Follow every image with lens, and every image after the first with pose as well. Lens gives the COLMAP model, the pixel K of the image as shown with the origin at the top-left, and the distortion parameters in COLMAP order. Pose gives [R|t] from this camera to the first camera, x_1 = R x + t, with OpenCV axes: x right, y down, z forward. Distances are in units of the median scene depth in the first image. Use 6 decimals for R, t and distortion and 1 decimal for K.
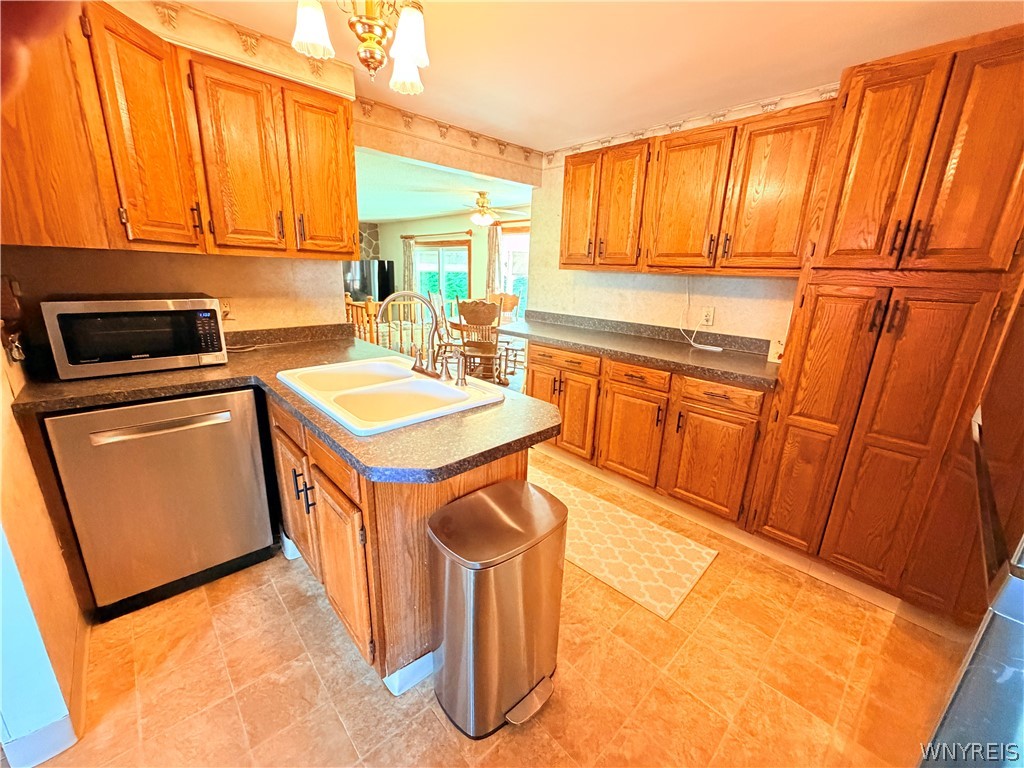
lens RADIAL K [[408.8, 0, 512.0], [0, 408.8, 384.0], [0, 0, 1]] dist [-0.000676, 0.000089]
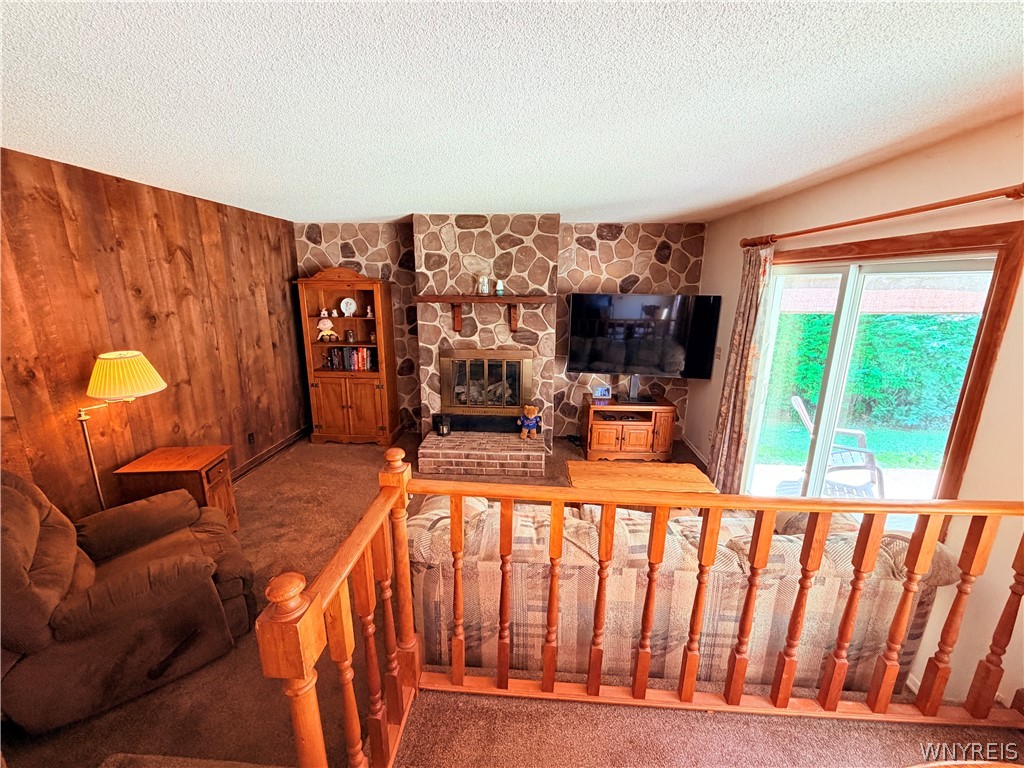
lens RADIAL K [[418.6, 0, 512.0], [0, 418.6, 384.0], [0, 0, 1]] dist [-0.000648, -0.000010]
pose [[0.677199, 0.150750, -0.720192, -0.339259], [-0.187696, 0.981798, 0.029018, -0.642779], [0.711457, 0.115527, 0.693168, 1.909307]]
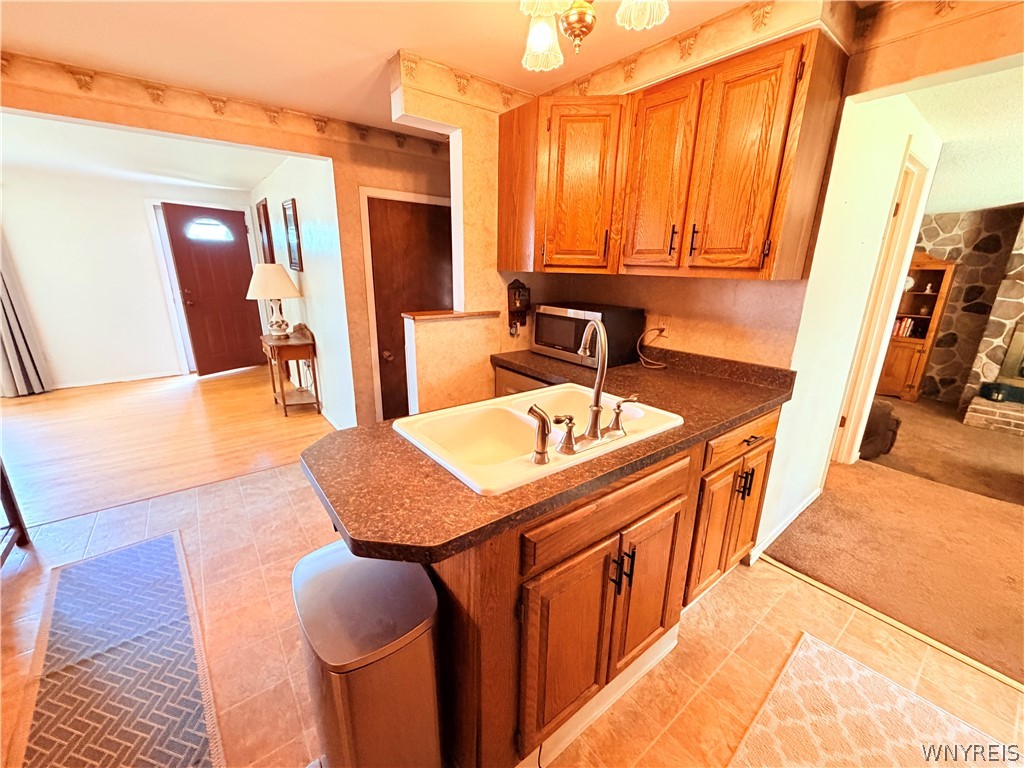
lens RADIAL K [[408.8, 0, 512.0], [0, 408.8, 384.0], [0, 0, 1]] dist [-0.000676, 0.000089]
pose [[-0.100217, 0.244231, -0.964525, 0.362051], [-0.289577, 0.920280, 0.263116, -0.200925], [0.951894, 0.305672, -0.021504, 0.673257]]
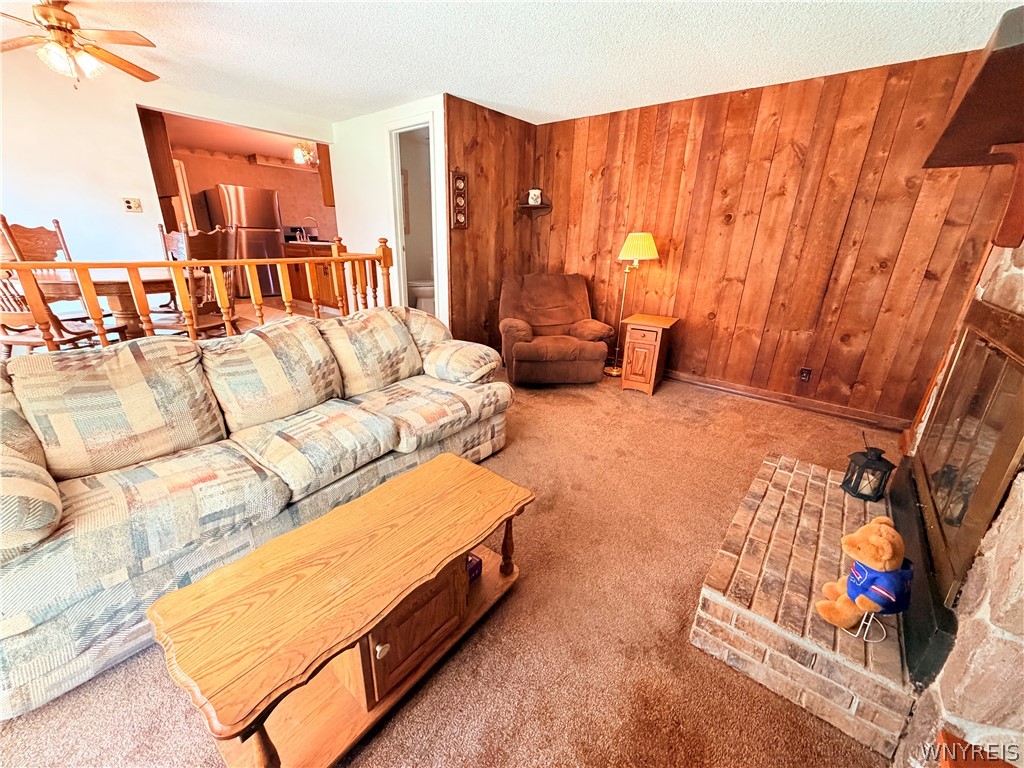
lens RADIAL K [[408.8, 0, 512.0], [0, 408.8, 384.0], [0, 0, 1]] dist [-0.000676, 0.000089]
pose [[-0.990344, -0.014057, -0.137920, -1.052297], [-0.090678, 0.818209, 0.567725, -0.860625], [0.104866, 0.574749, -0.811583, 3.410707]]
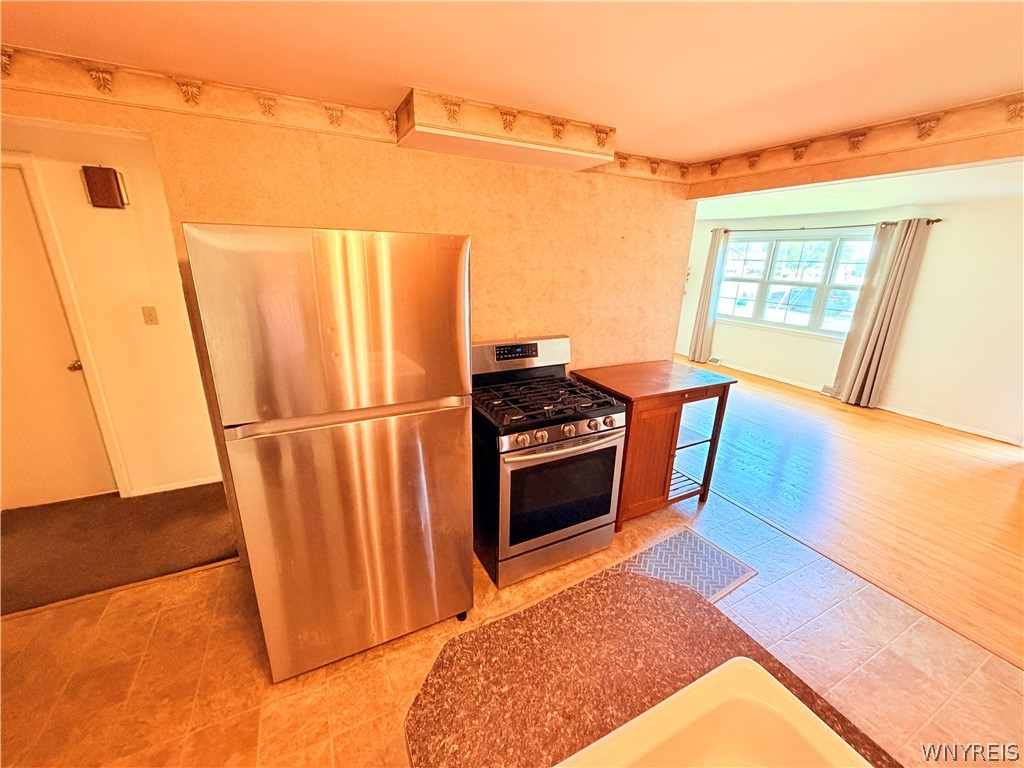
lens RADIAL K [[408.8, 0, 512.0], [0, 408.8, 384.0], [0, 0, 1]] dist [-0.000676, 0.000089]
pose [[-0.956013, -0.137341, 0.259185, -0.052370], [0.027020, 0.838620, 0.544046, -0.343279], [-0.292078, 0.527118, -0.798021, 0.732904]]
